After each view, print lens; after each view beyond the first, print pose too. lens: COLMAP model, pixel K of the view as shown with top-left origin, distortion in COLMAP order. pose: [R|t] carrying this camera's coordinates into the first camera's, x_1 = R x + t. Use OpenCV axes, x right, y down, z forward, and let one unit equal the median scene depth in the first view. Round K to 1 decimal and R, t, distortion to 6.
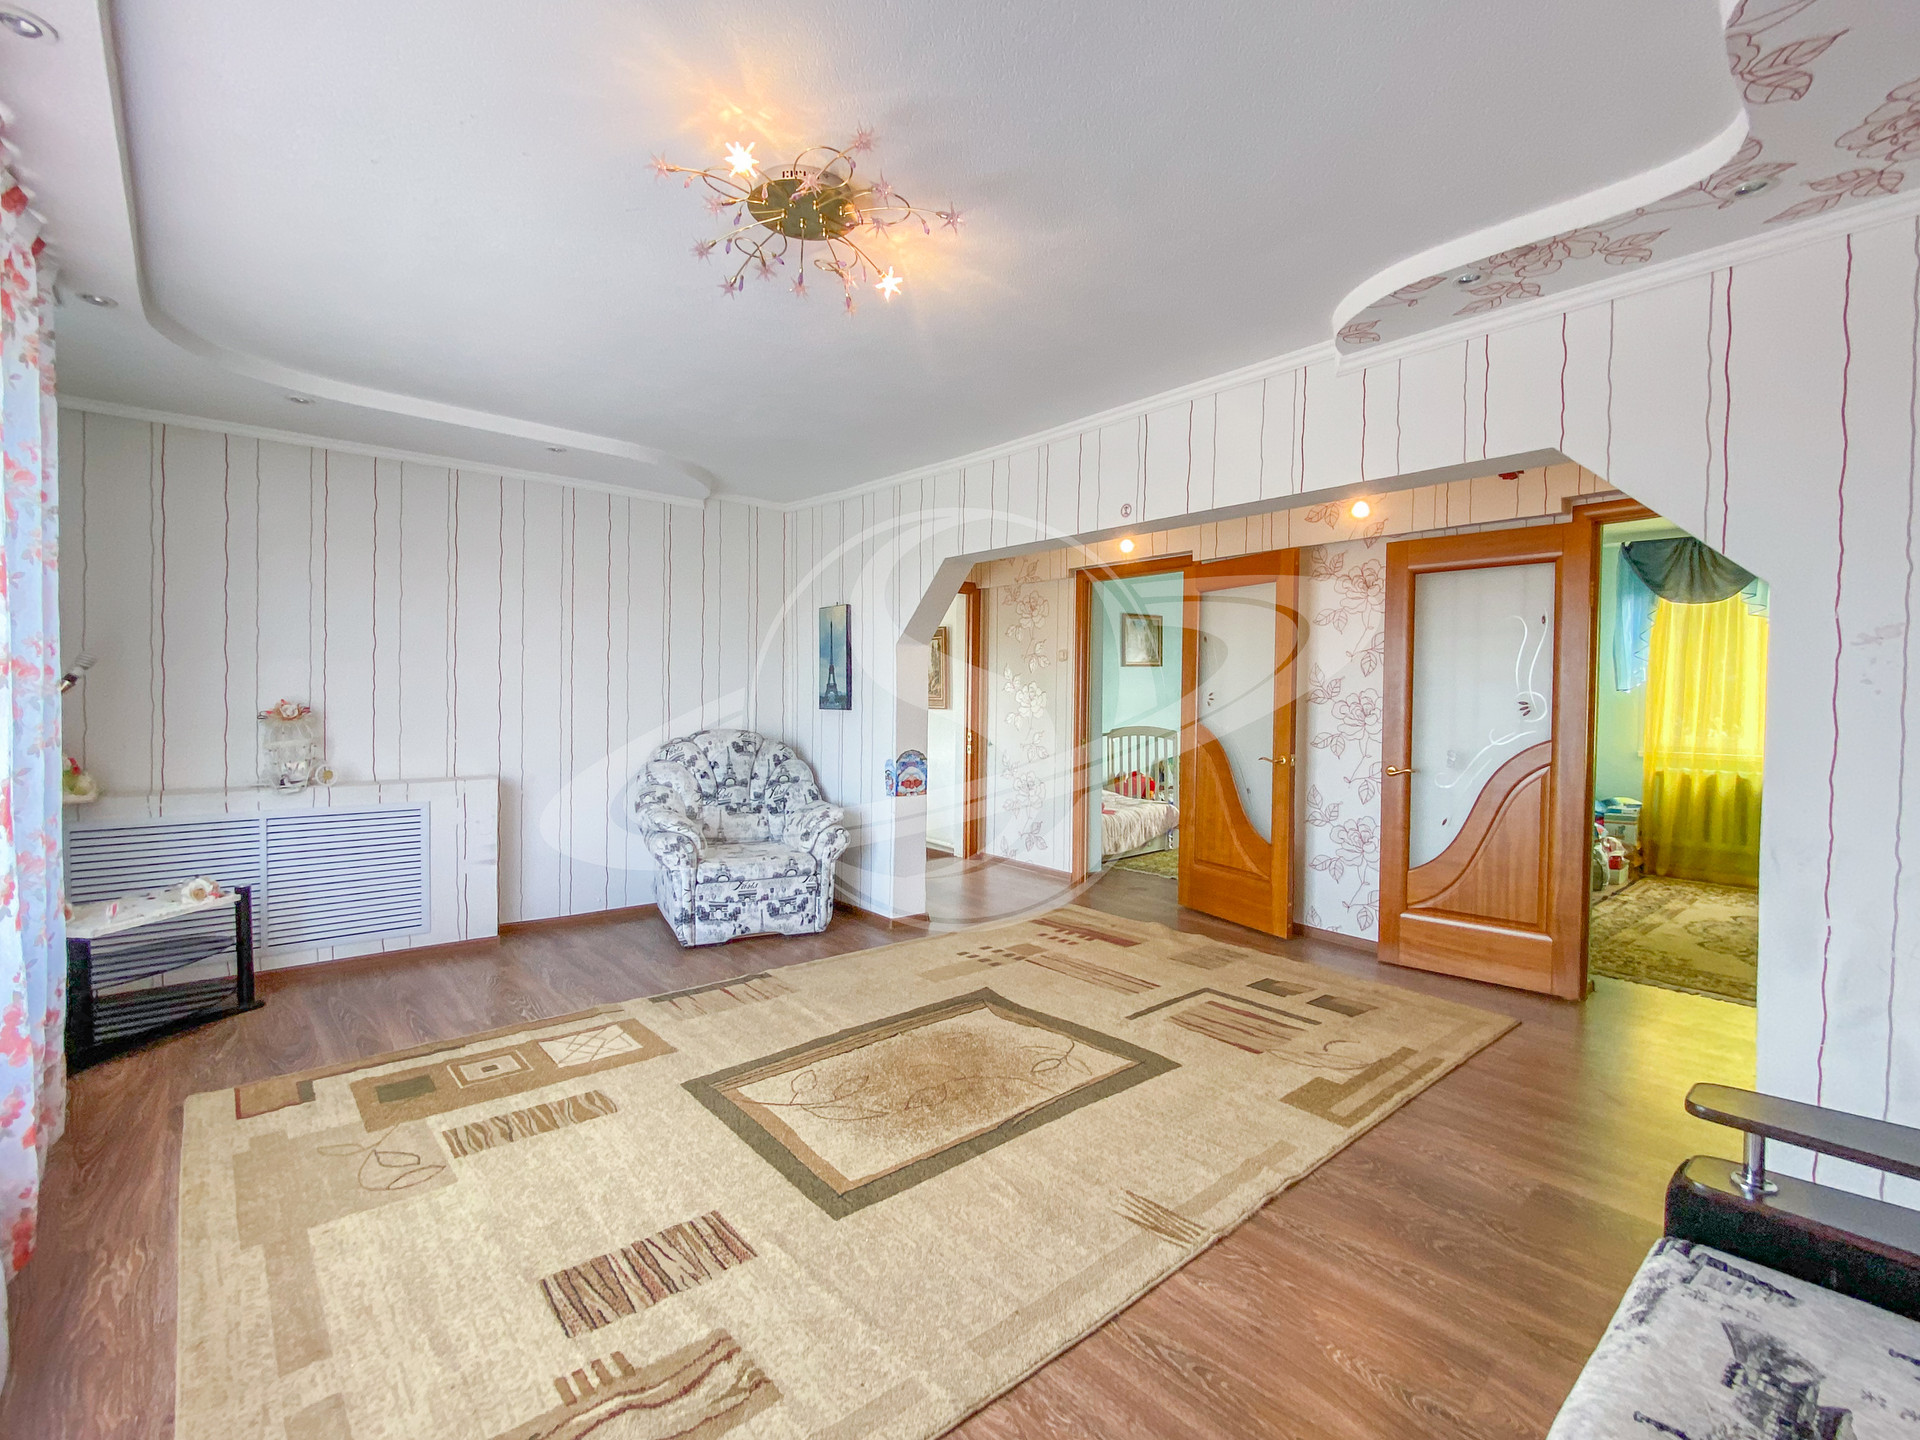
lens RADIAL K [[863.4, 0, 952.1], [0, 863.4, 722.5], [0, 0, 1]] dist [0.028560, -0.025407]
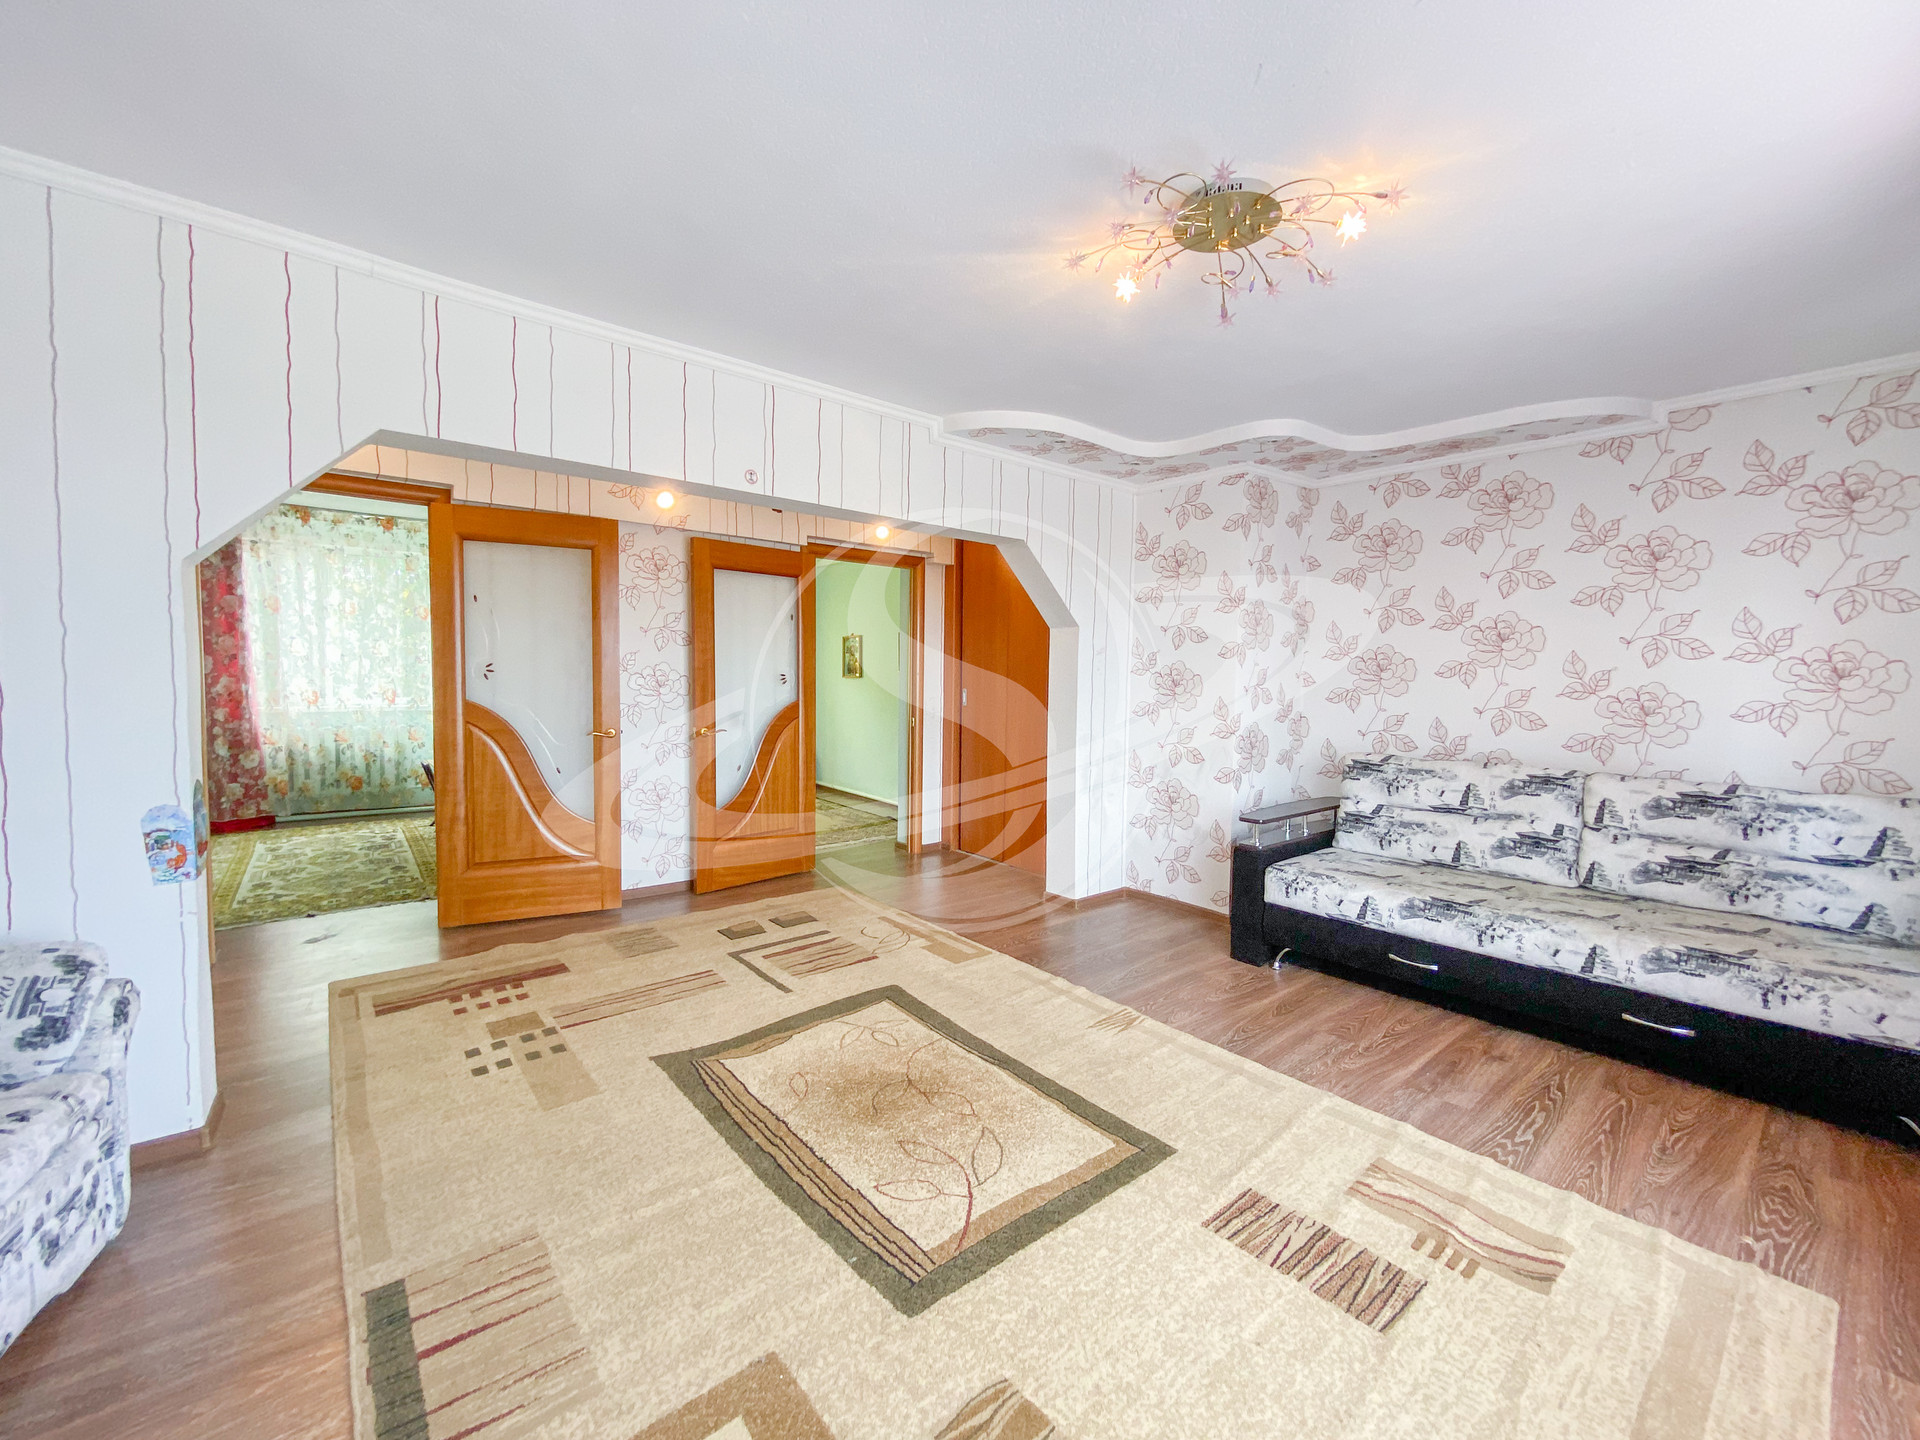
lens RADIAL K [[788.1, 0, 960.0], [0, 788.1, 720.0], [0, 0, 1]] dist [-0.000978, -0.000280]
pose [[0.000302, -0.070255, 0.997529, -0.656710], [0.018003, 0.997368, 0.070238, -0.034975], [-0.999838, 0.017937, 0.001566, 0.750750]]
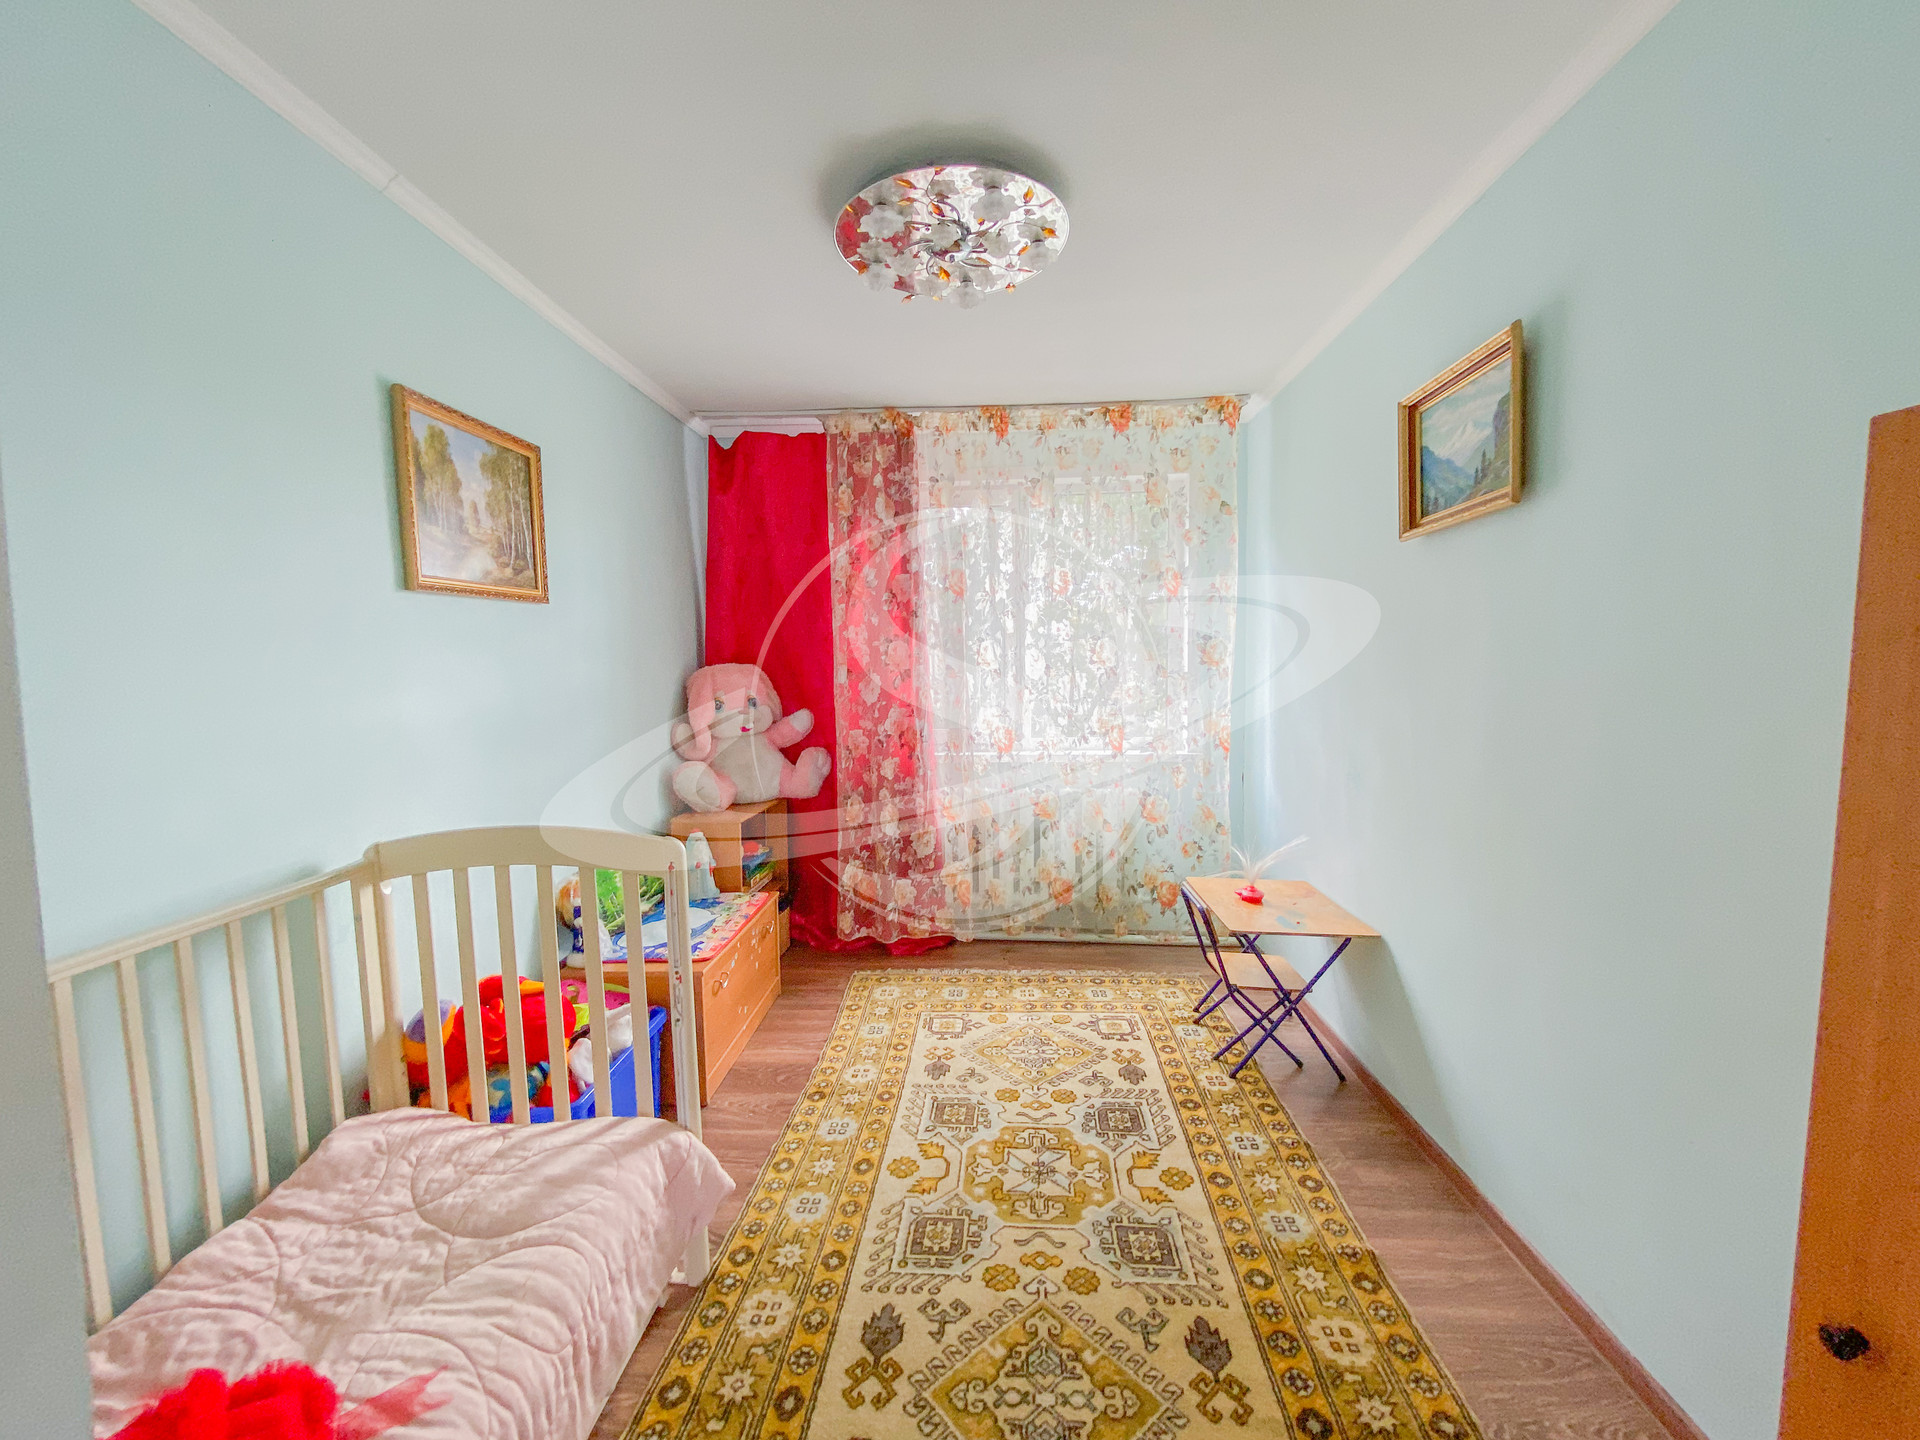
lens RADIAL K [[788.1, 0, 960.0], [0, 788.1, 720.0], [0, 0, 1]] dist [-0.000978, -0.000280]
pose [[0.680226, -0.066542, 0.729976, 0.289117], [0.041983, 0.997773, 0.051831, -0.068871], [-0.731799, -0.004610, 0.681505, 1.522909]]
